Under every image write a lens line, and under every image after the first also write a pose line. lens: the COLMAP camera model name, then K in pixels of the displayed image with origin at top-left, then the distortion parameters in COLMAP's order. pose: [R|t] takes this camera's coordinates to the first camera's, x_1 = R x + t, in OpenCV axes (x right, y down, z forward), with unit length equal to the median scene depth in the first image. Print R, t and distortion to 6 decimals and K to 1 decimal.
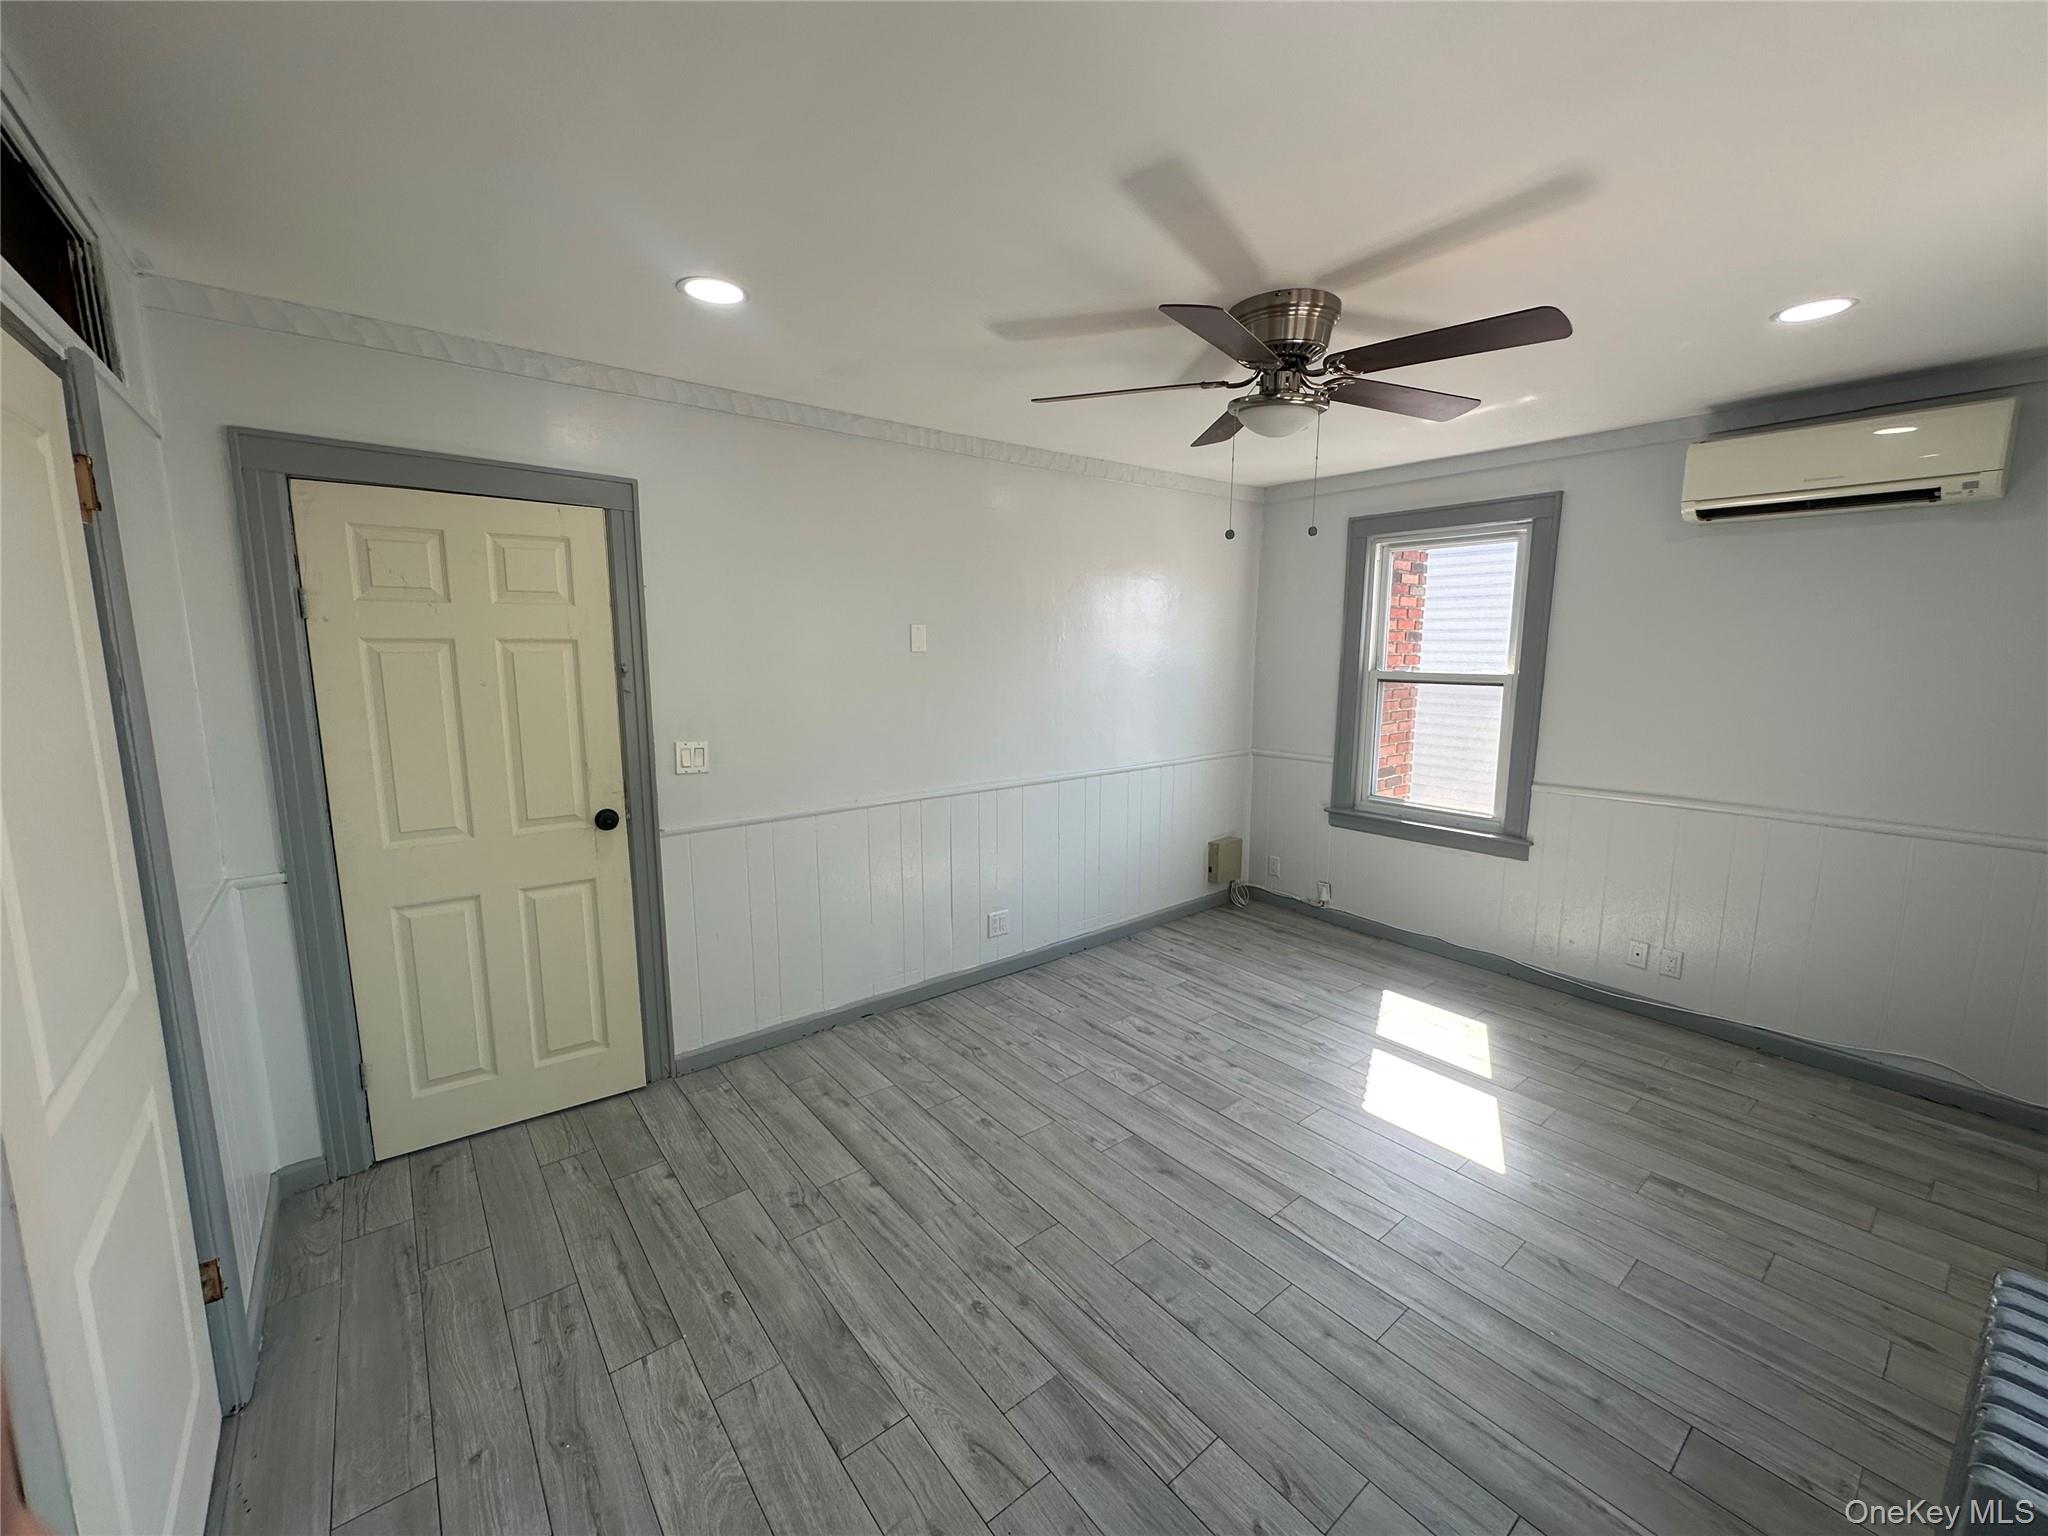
lens RADIAL K [[818.0, 0, 1024.7], [0, 818.0, 765.9], [0, 0, 1]] dist [-0.002434, 0.000635]
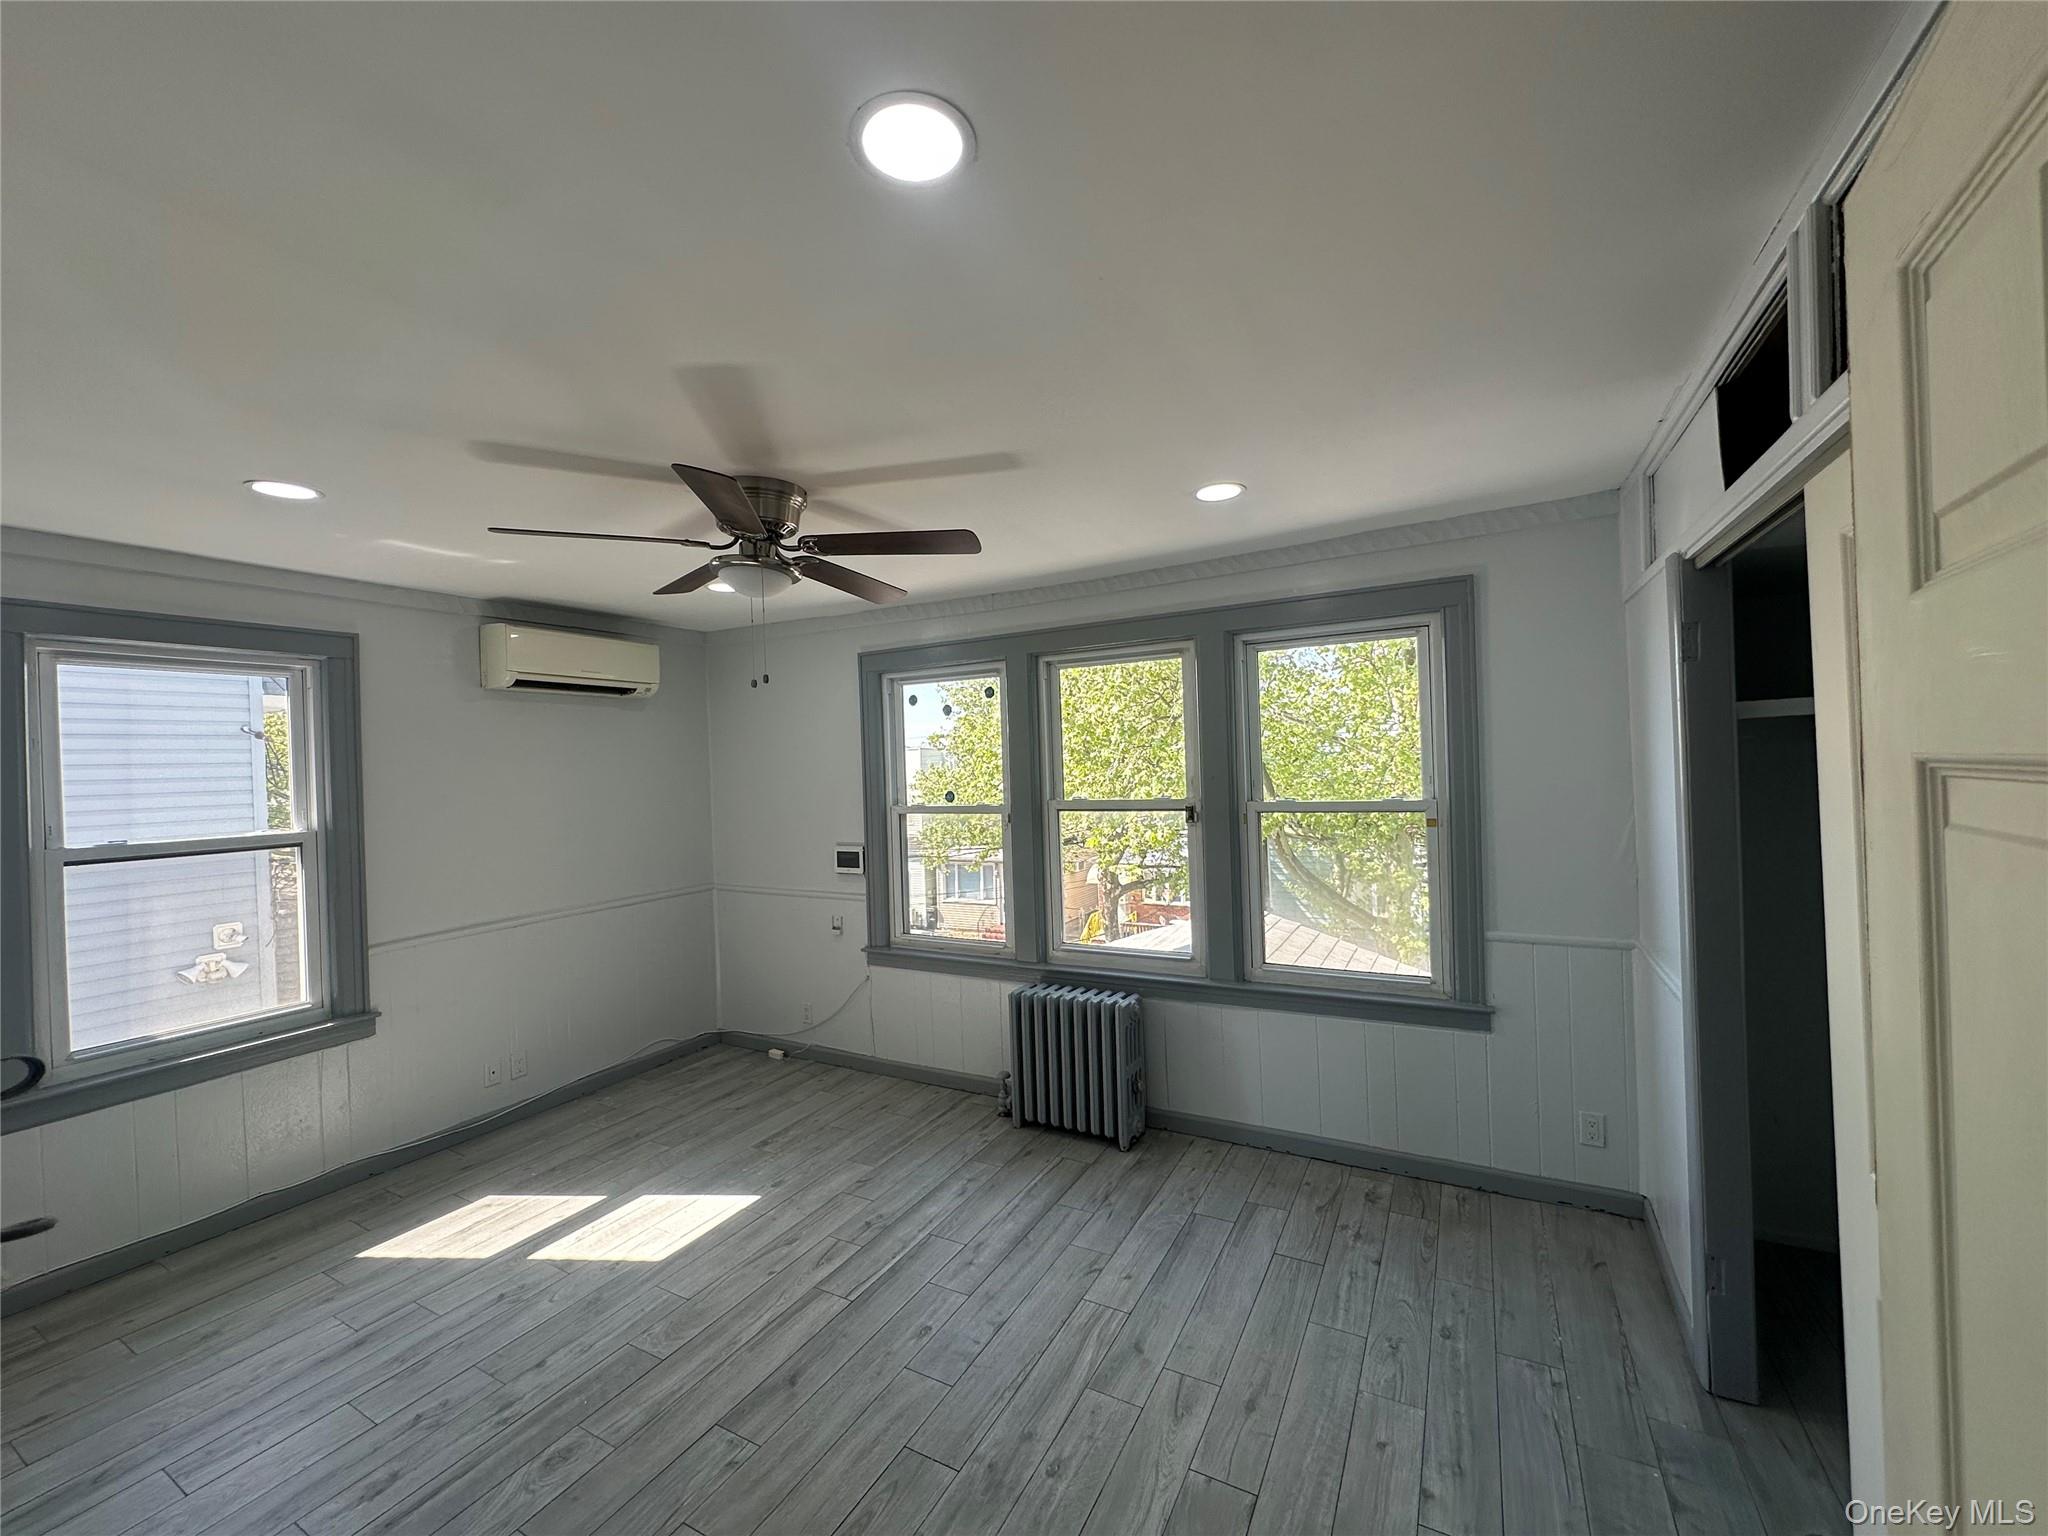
lens RADIAL K [[818.0, 0, 1024.7], [0, 818.0, 765.9], [0, 0, 1]] dist [-0.002434, 0.000635]
pose [[-0.386251, 0.010973, 0.922328, -0.797684], [0.170588, 0.983530, 0.059737, -0.172260], [-0.906482, 0.180412, -0.381762, 1.074650]]
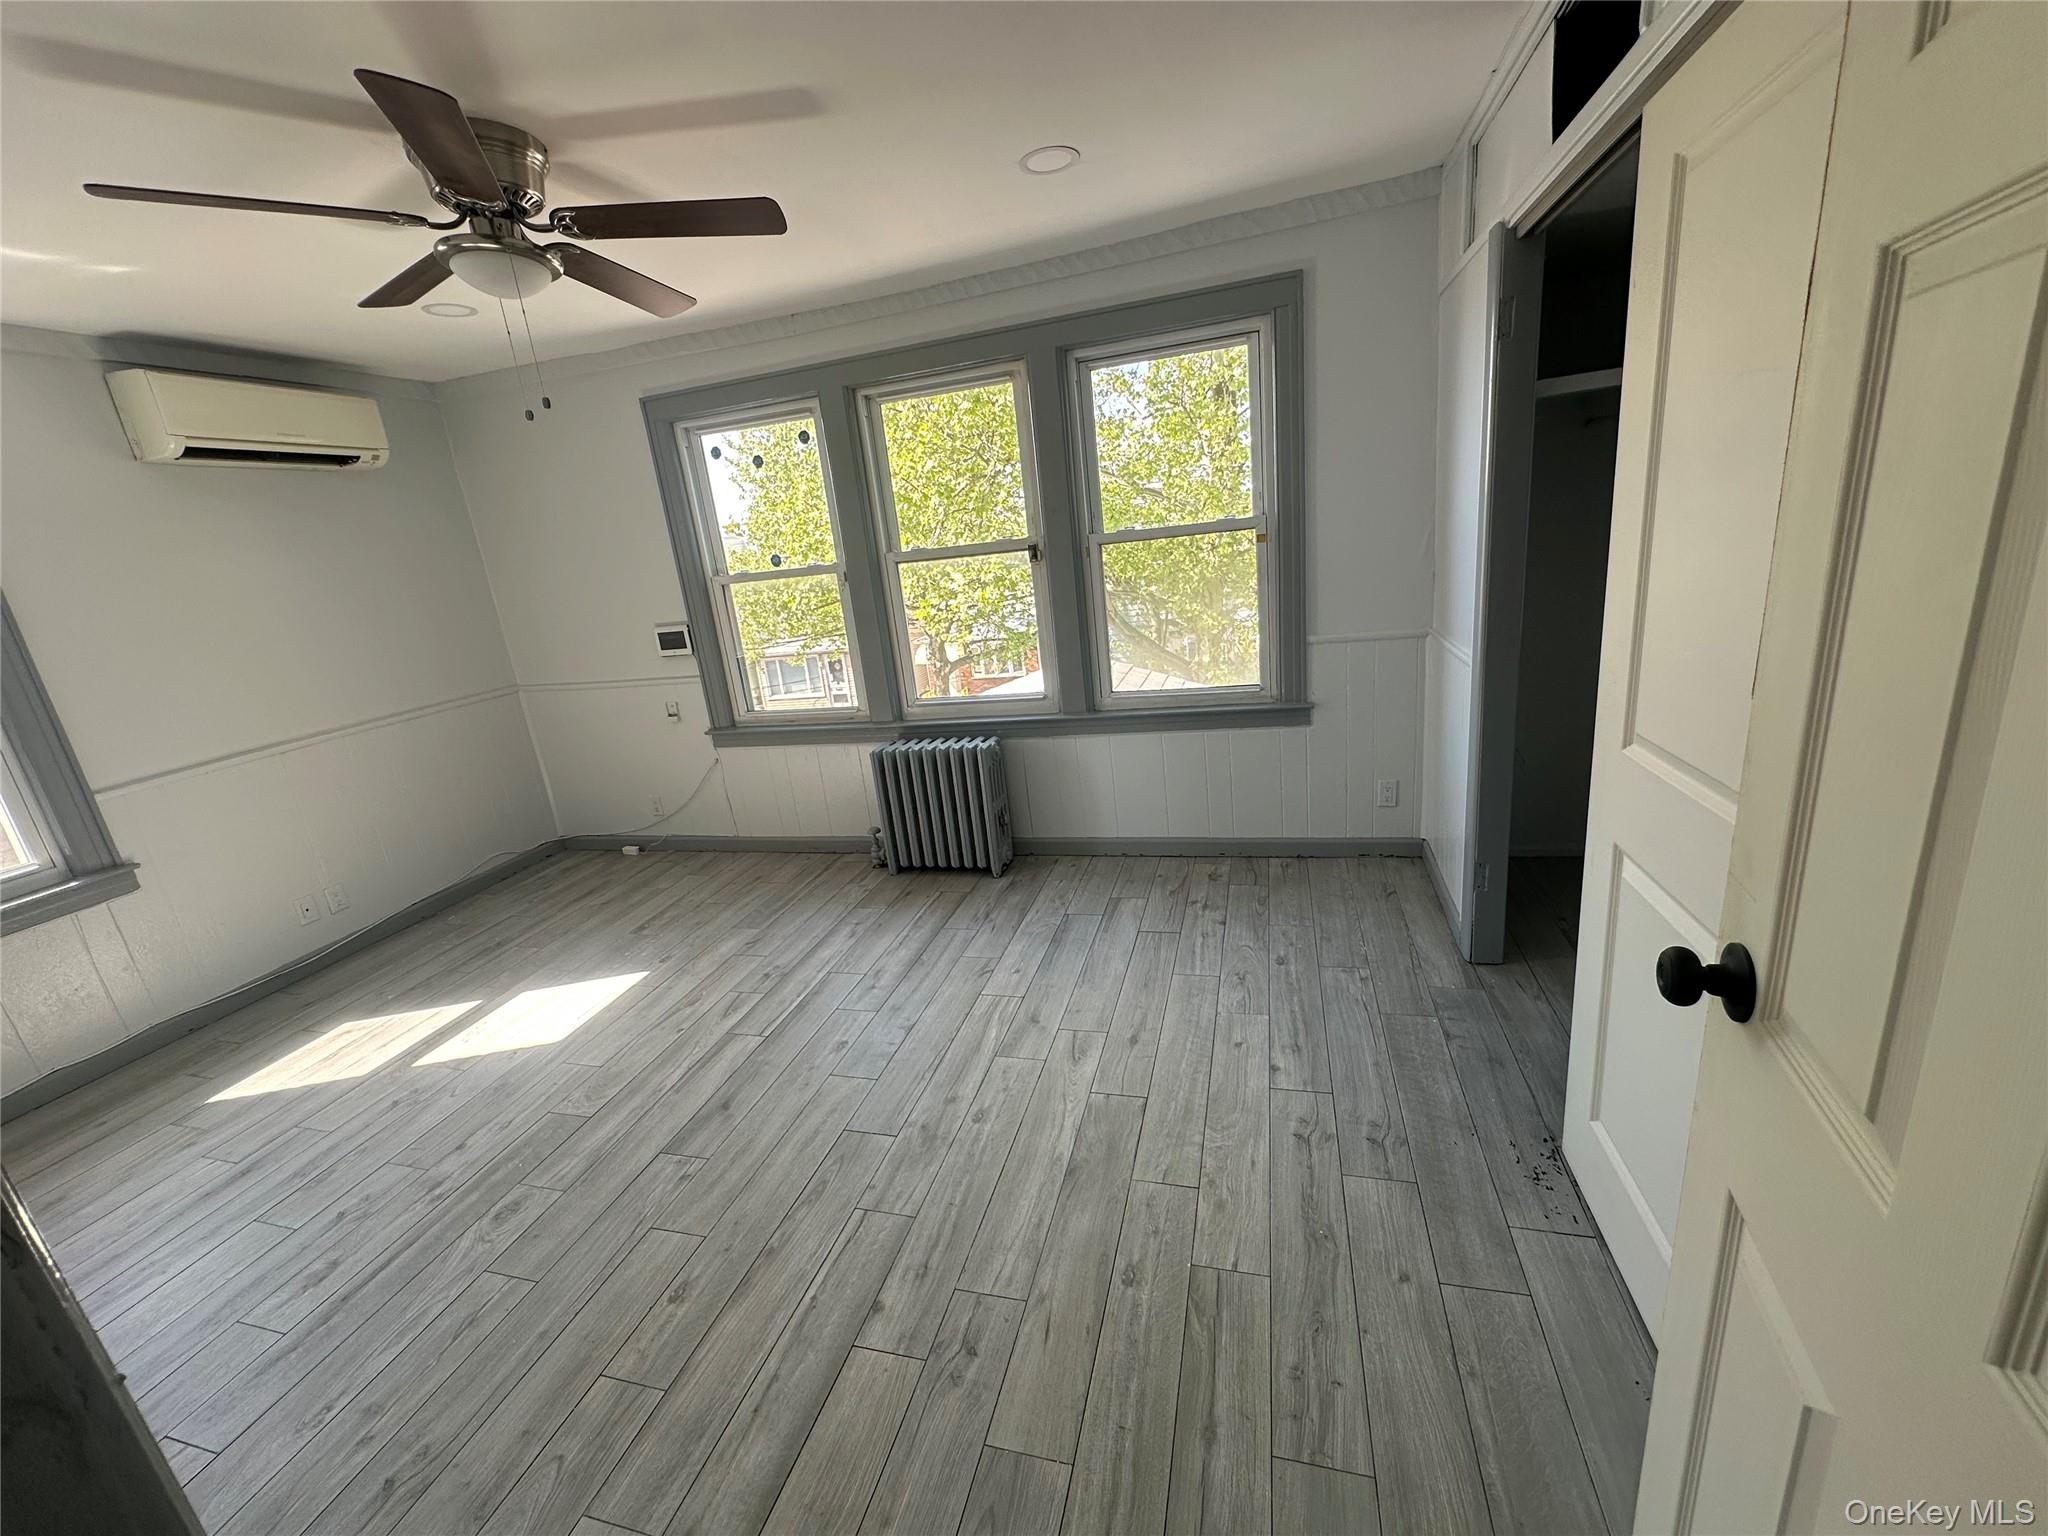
lens RADIAL K [[818.0, 0, 1024.7], [0, 818.0, 765.9], [0, 0, 1]] dist [-0.002434, 0.000635]
pose [[-0.578610, -0.166750, 0.798376, -0.768218], [0.225807, 0.907862, 0.353268, -0.119441], [-0.783722, 0.384684, -0.487645, 1.126954]]
